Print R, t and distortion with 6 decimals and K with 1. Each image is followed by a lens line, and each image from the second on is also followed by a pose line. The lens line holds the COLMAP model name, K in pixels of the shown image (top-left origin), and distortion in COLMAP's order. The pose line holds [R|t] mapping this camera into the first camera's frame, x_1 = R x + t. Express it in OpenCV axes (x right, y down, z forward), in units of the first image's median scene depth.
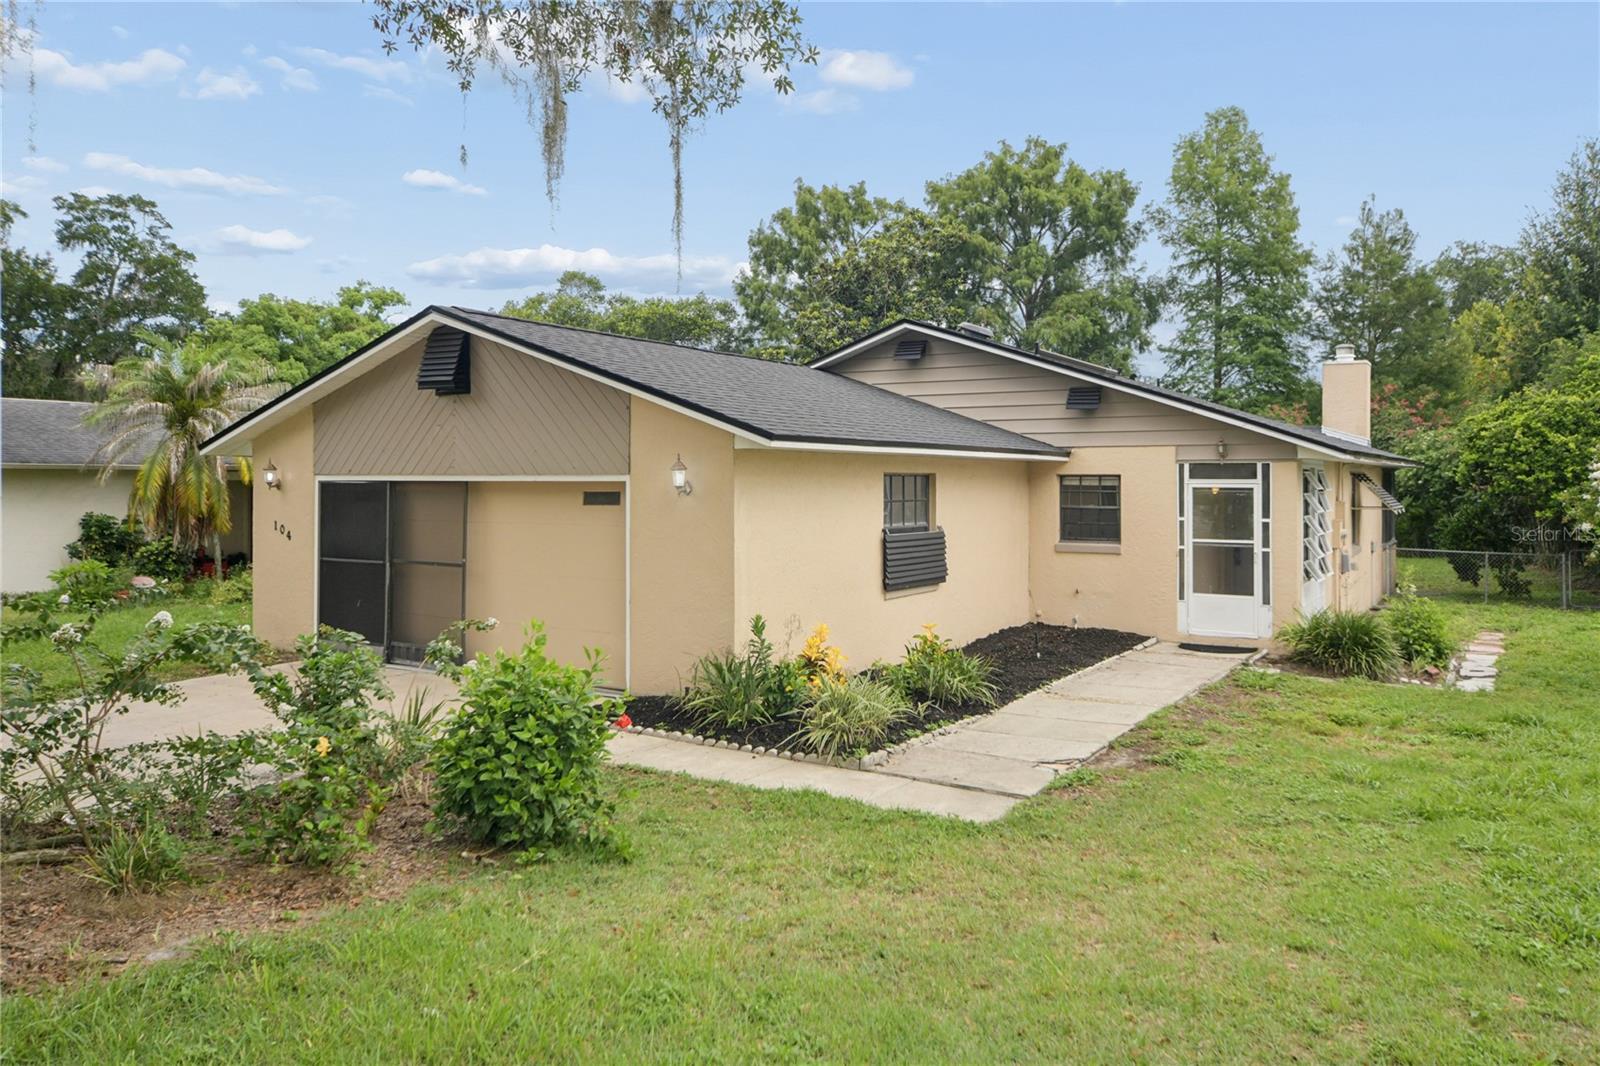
lens RADIAL K [[1174.3, 0, 803.2], [0, 1174.3, 484.7], [0, 0, 1]] dist [-0.005565, -0.003112]
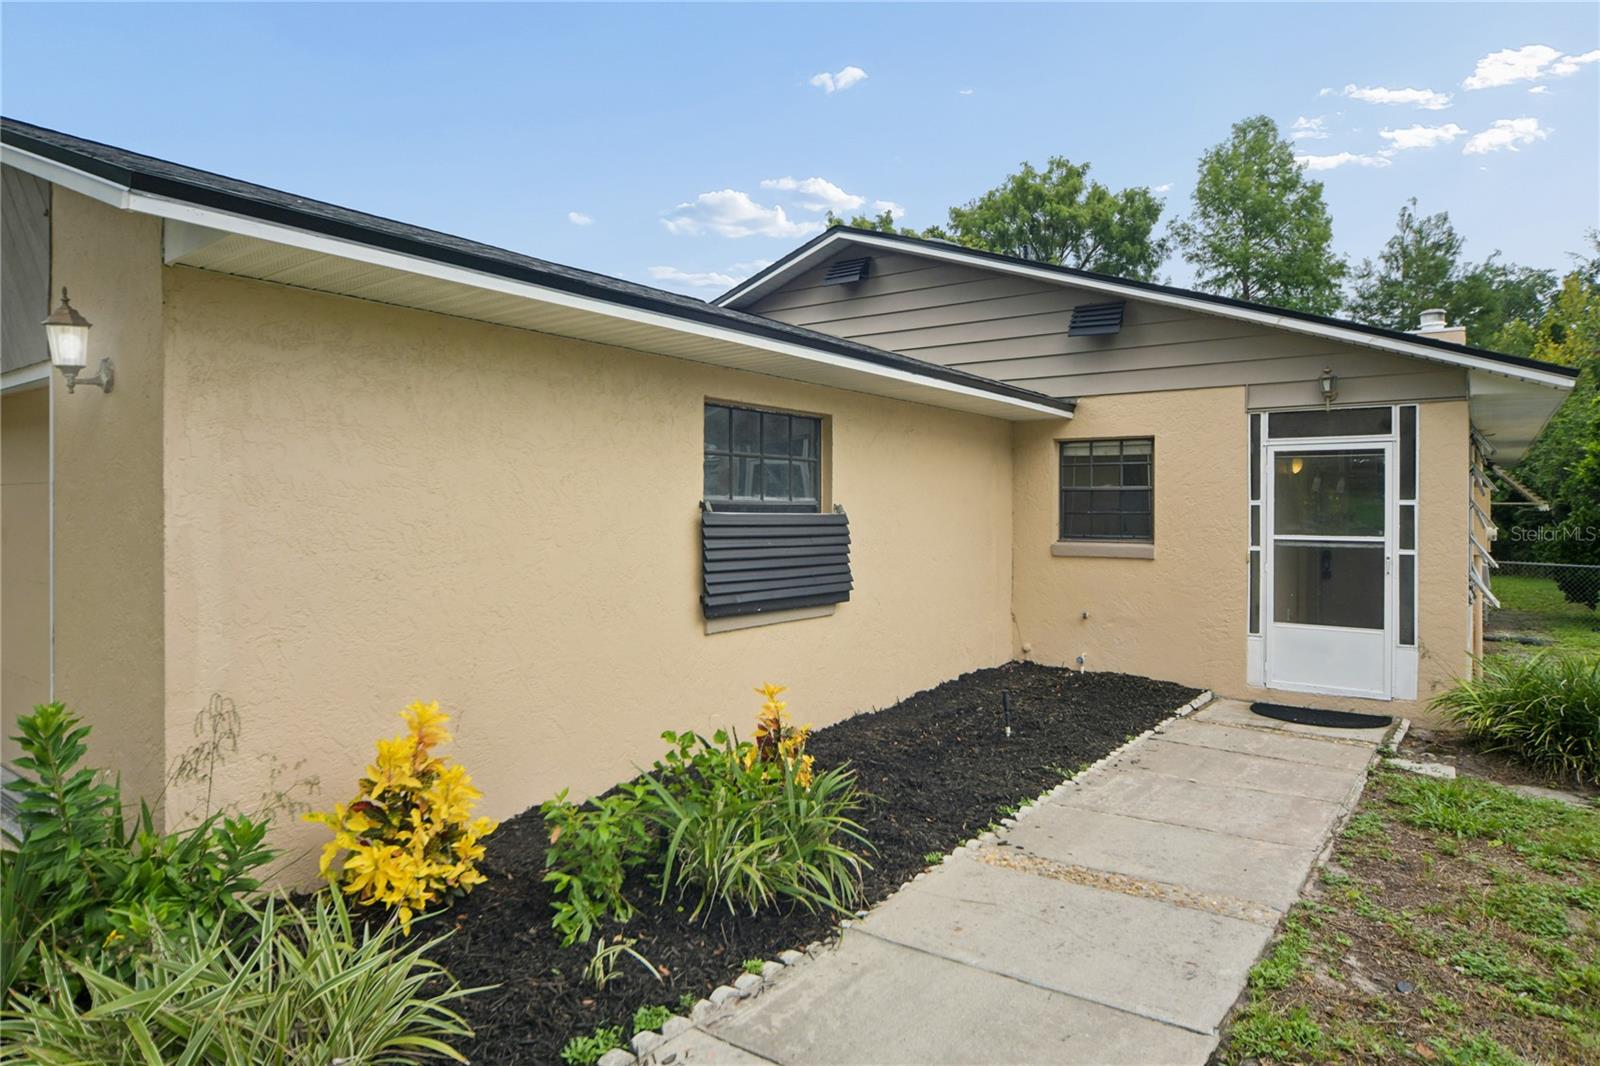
lens RADIAL K [[932.3, 0, 796.6], [0, 932.3, 523.6], [0, 0, 1]] dist [-0.005093, 0.000646]
pose [[0.996142, 0.003865, -0.087673, 0.049843], [-0.003163, 0.999962, 0.008142, 0.014921], [0.087701, -0.007833, 0.996116, 0.196662]]
